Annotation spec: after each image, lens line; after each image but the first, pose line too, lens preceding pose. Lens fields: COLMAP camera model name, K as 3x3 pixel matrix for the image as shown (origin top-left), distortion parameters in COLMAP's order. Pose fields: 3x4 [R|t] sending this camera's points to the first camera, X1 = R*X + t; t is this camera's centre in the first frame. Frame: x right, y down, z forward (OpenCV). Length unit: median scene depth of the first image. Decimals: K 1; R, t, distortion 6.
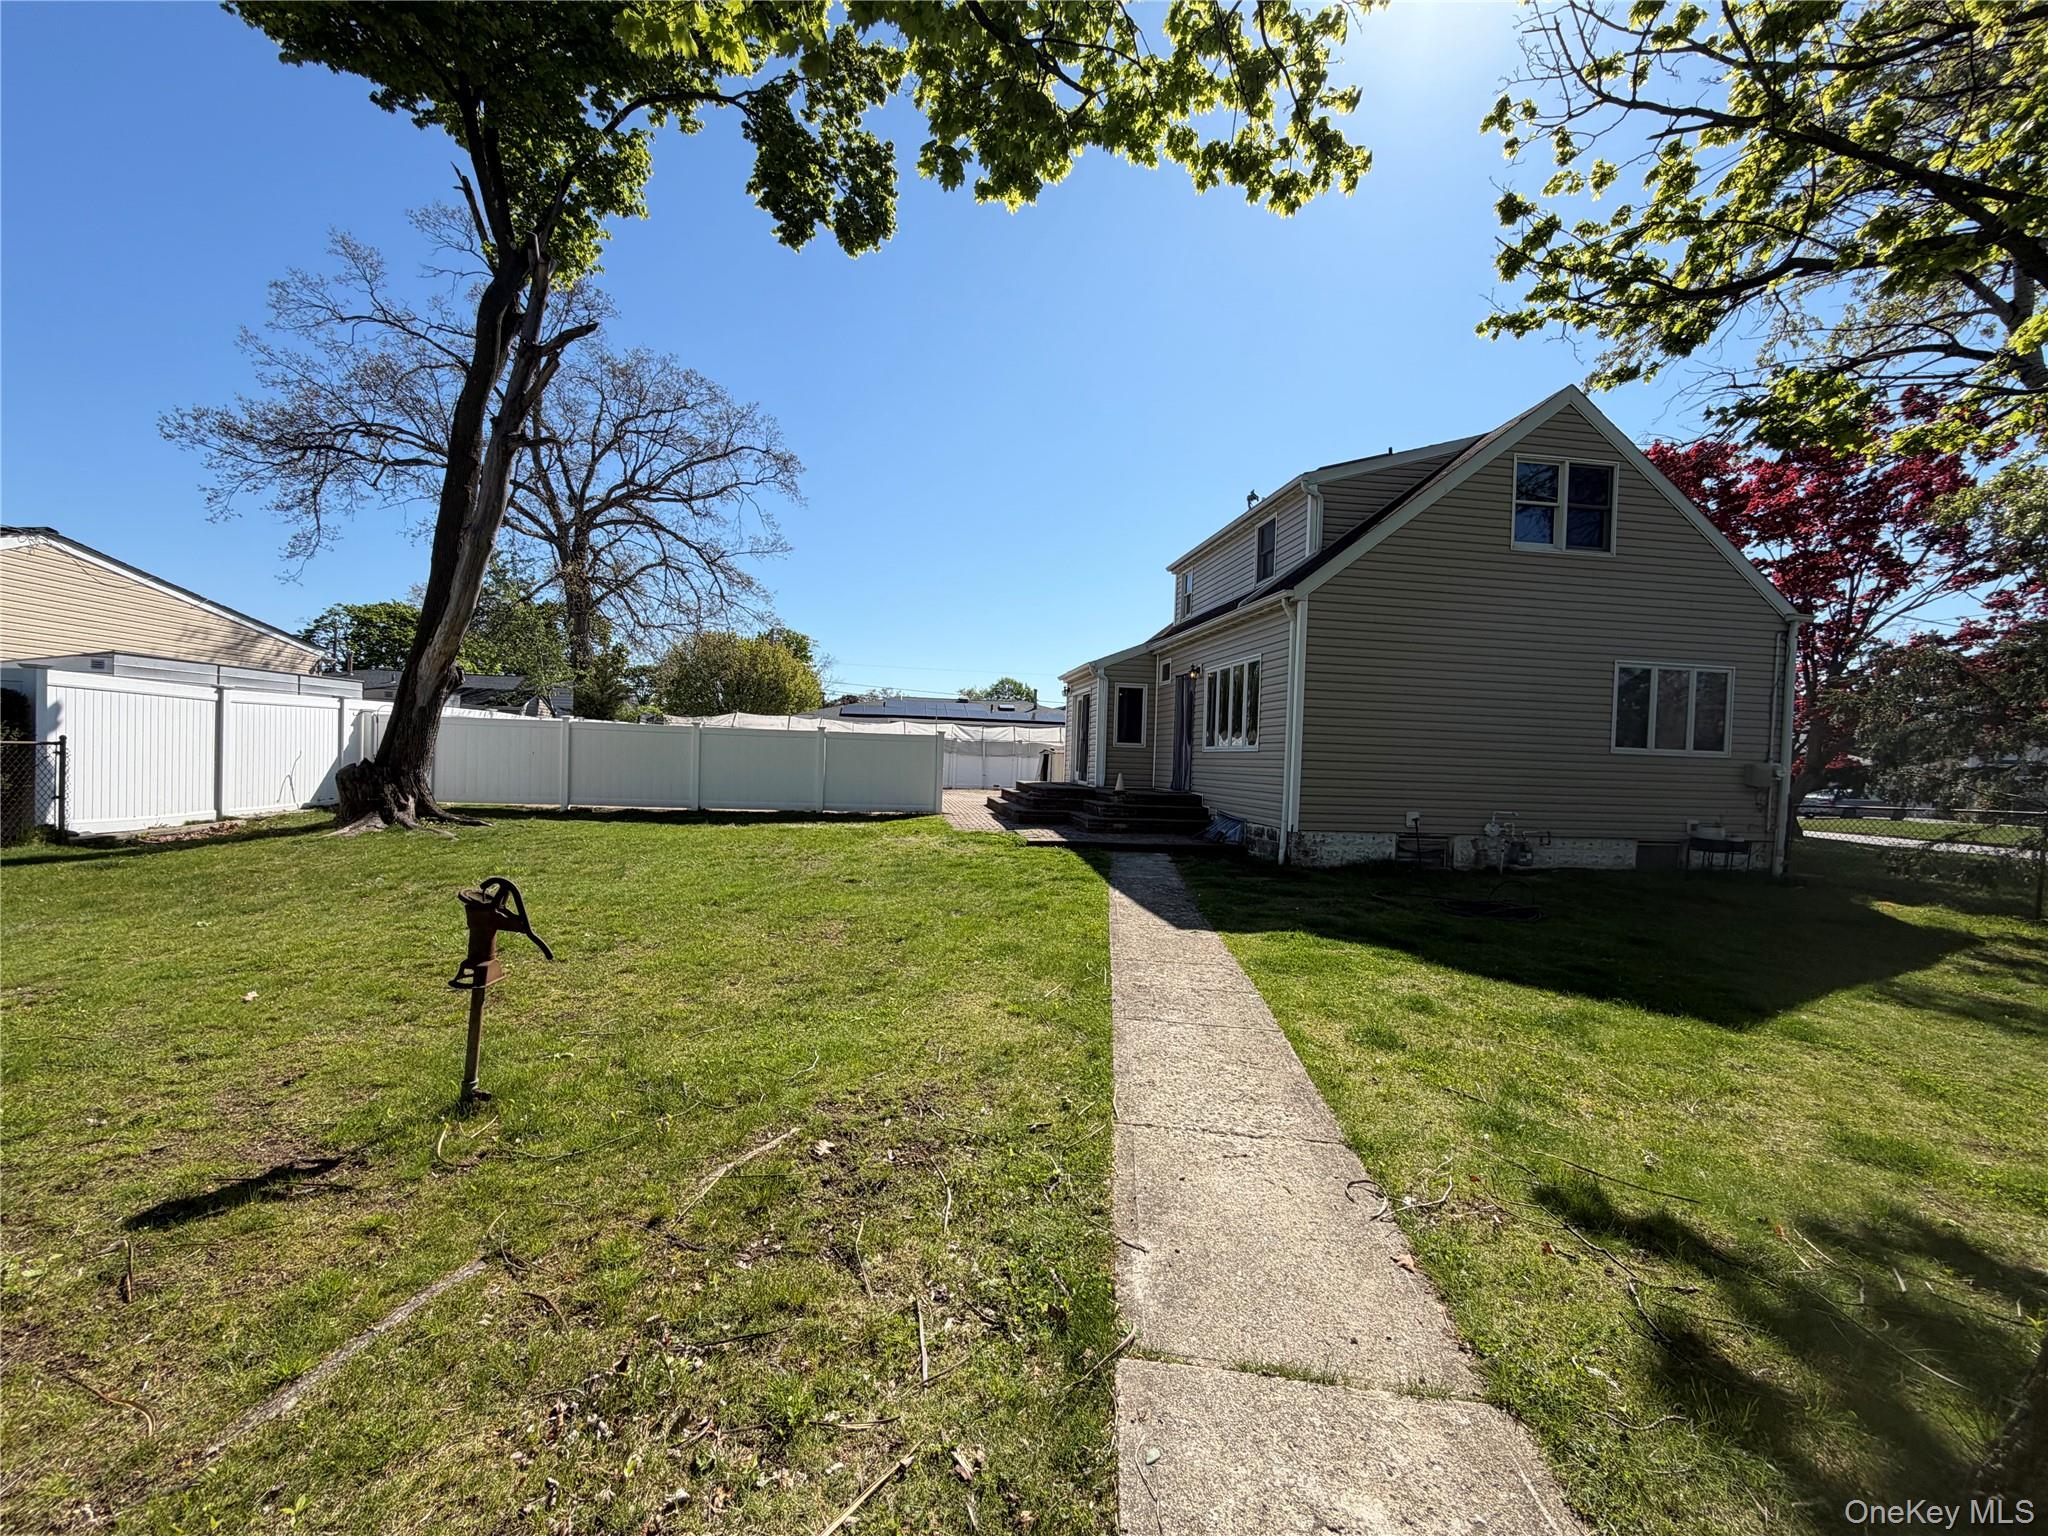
lens RADIAL K [[815.8, 0, 1015.7], [0, 815.8, 765.0], [0, 0, 1]] dist [-0.000251, -0.000319]
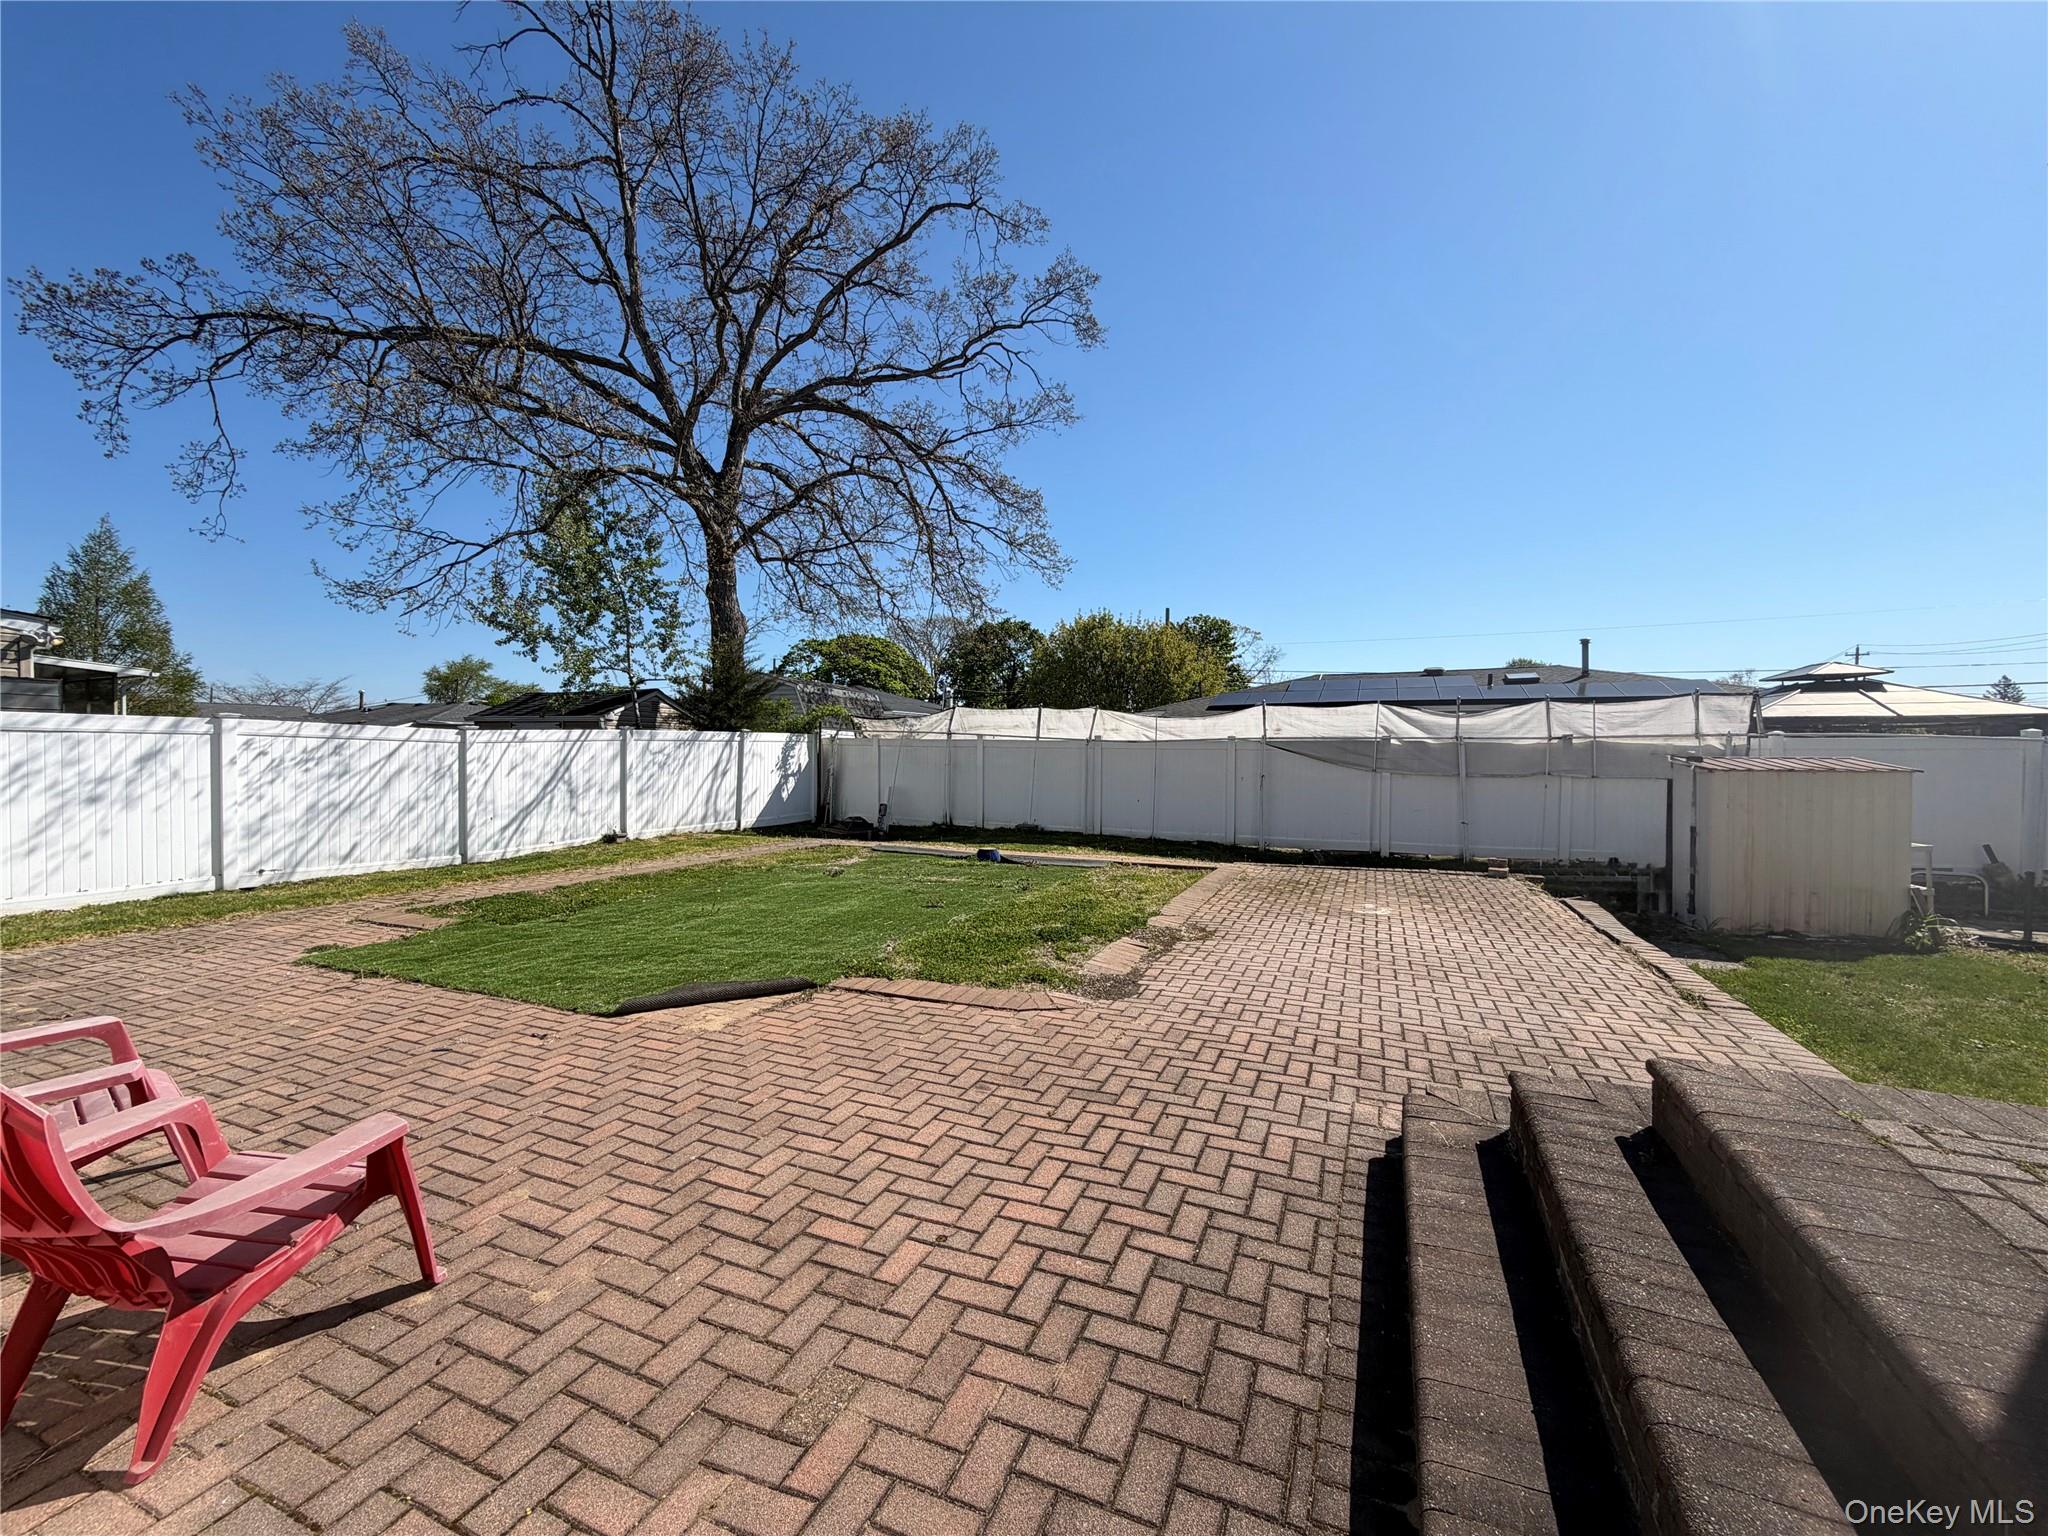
lens RADIAL K [[810.5, 0, 1016.8], [0, 810.5, 769.1], [0, 0, 1]] dist [-0.001699, -0.000203]
pose [[0.841938, -0.019204, -0.539233, -0.022202], [0.016272, 0.999816, -0.010201, -0.040717], [0.539329, -0.000186, 0.842095, 1.425273]]
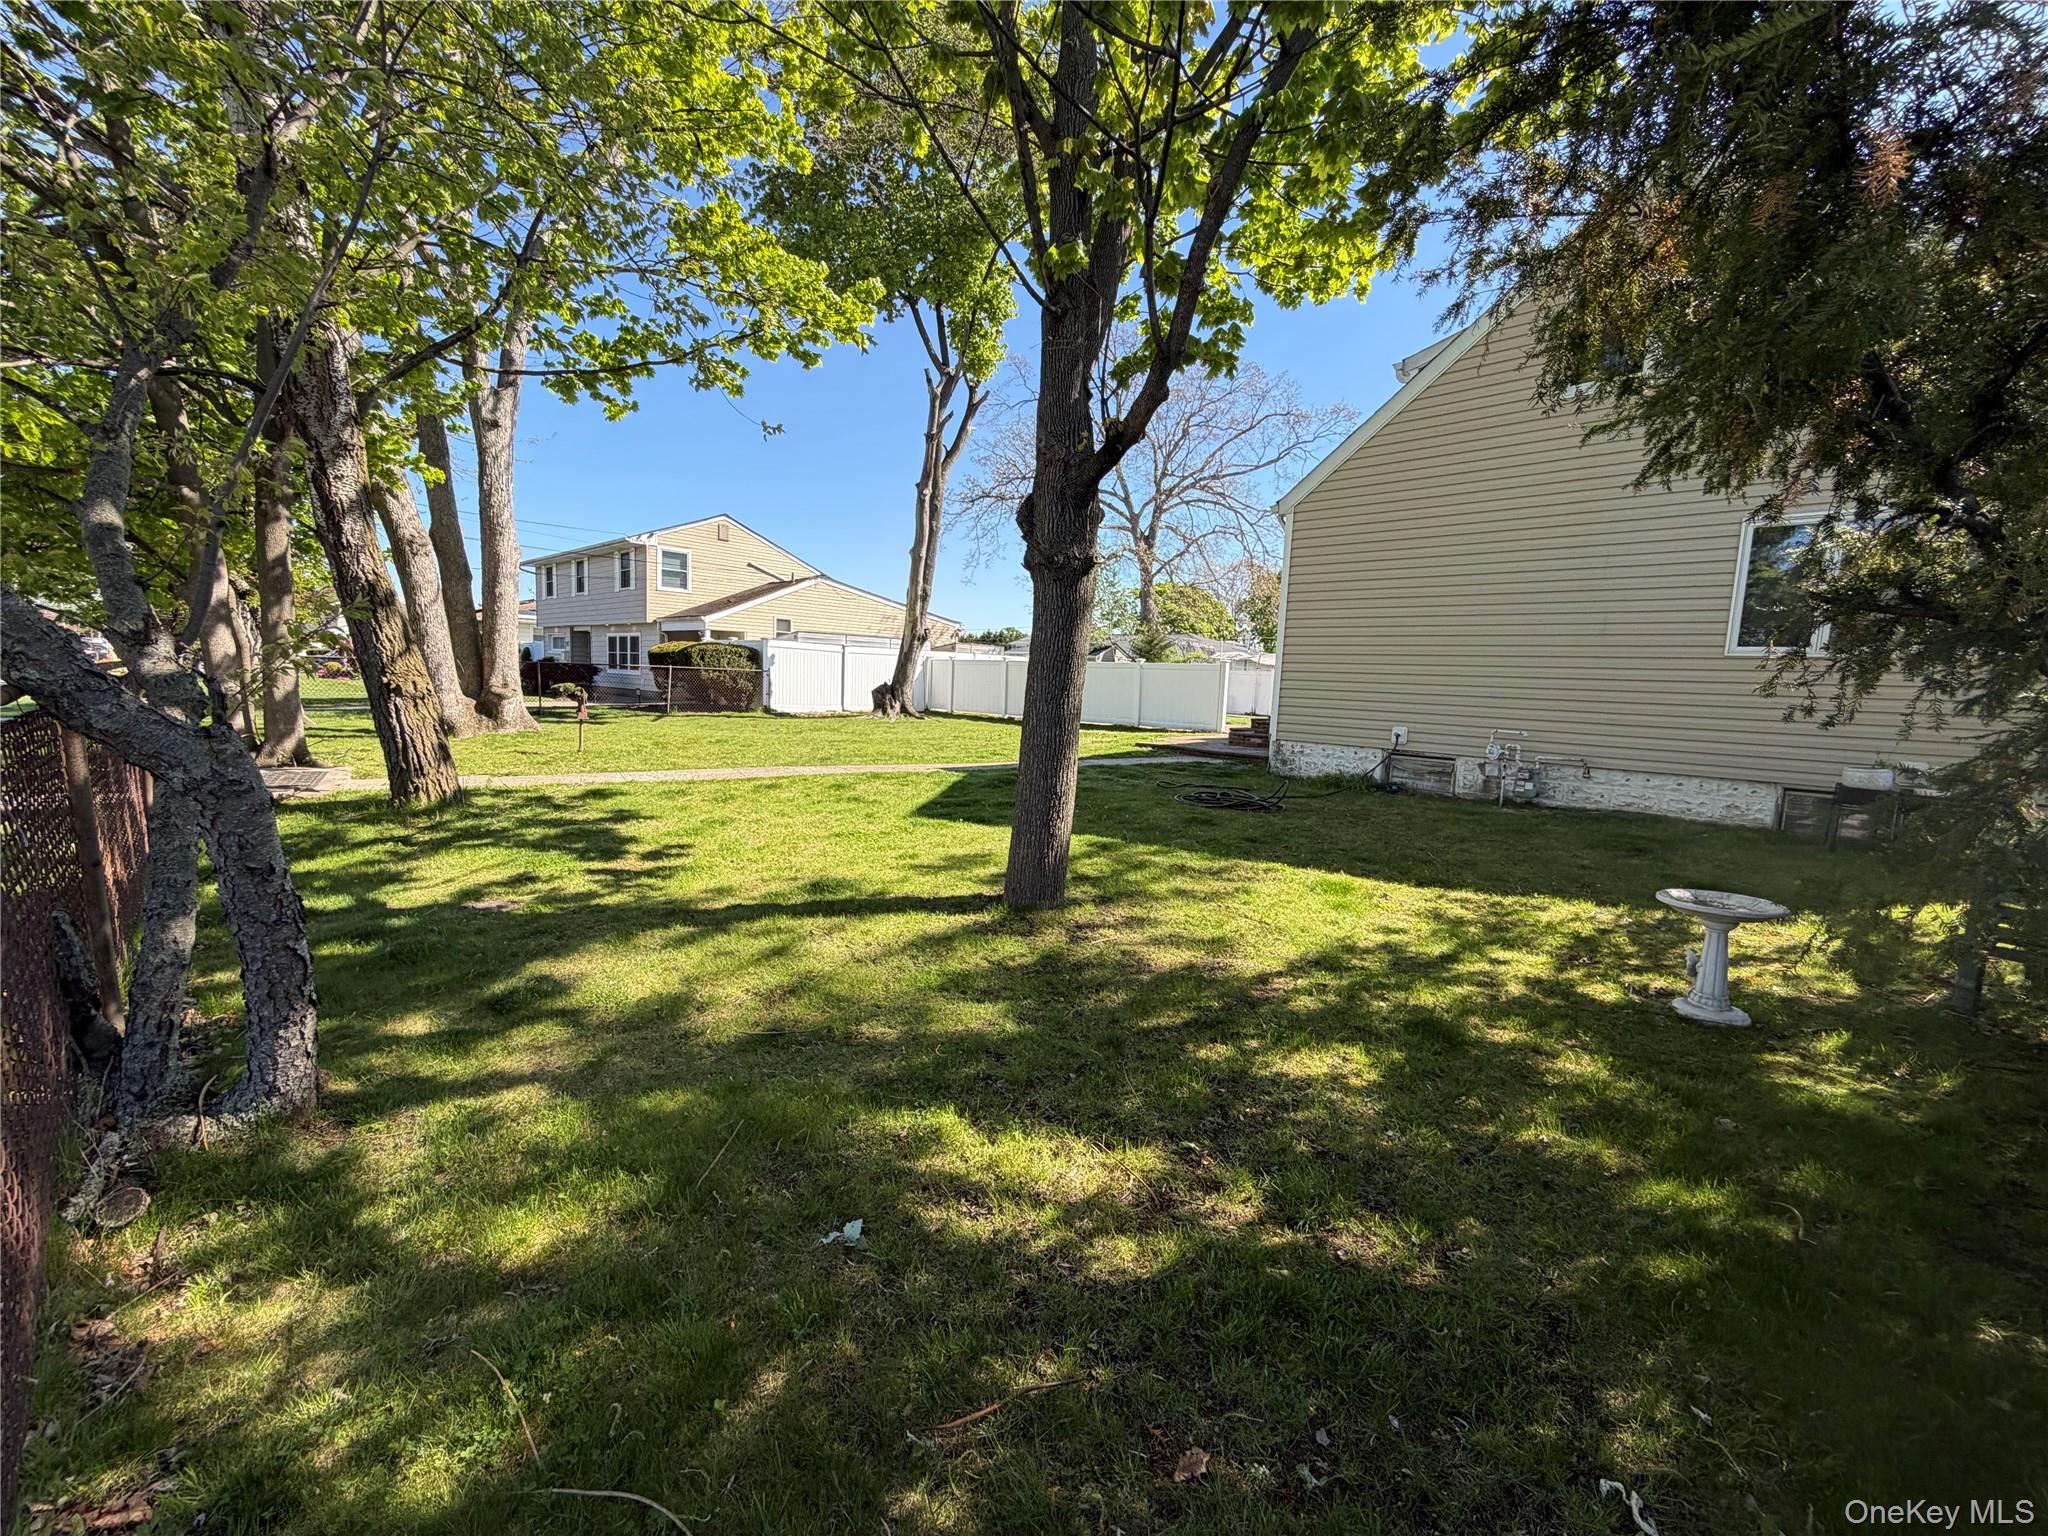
lens RADIAL K [[810.5, 0, 1016.8], [0, 810.5, 769.1], [0, 0, 1]] dist [-0.001699, -0.000203]
pose [[0.607662, 0.077018, -0.790452, 0.906470], [-0.028612, 0.996764, 0.075124, 0.046593], [0.793680, -0.023034, 0.607899, 0.102360]]
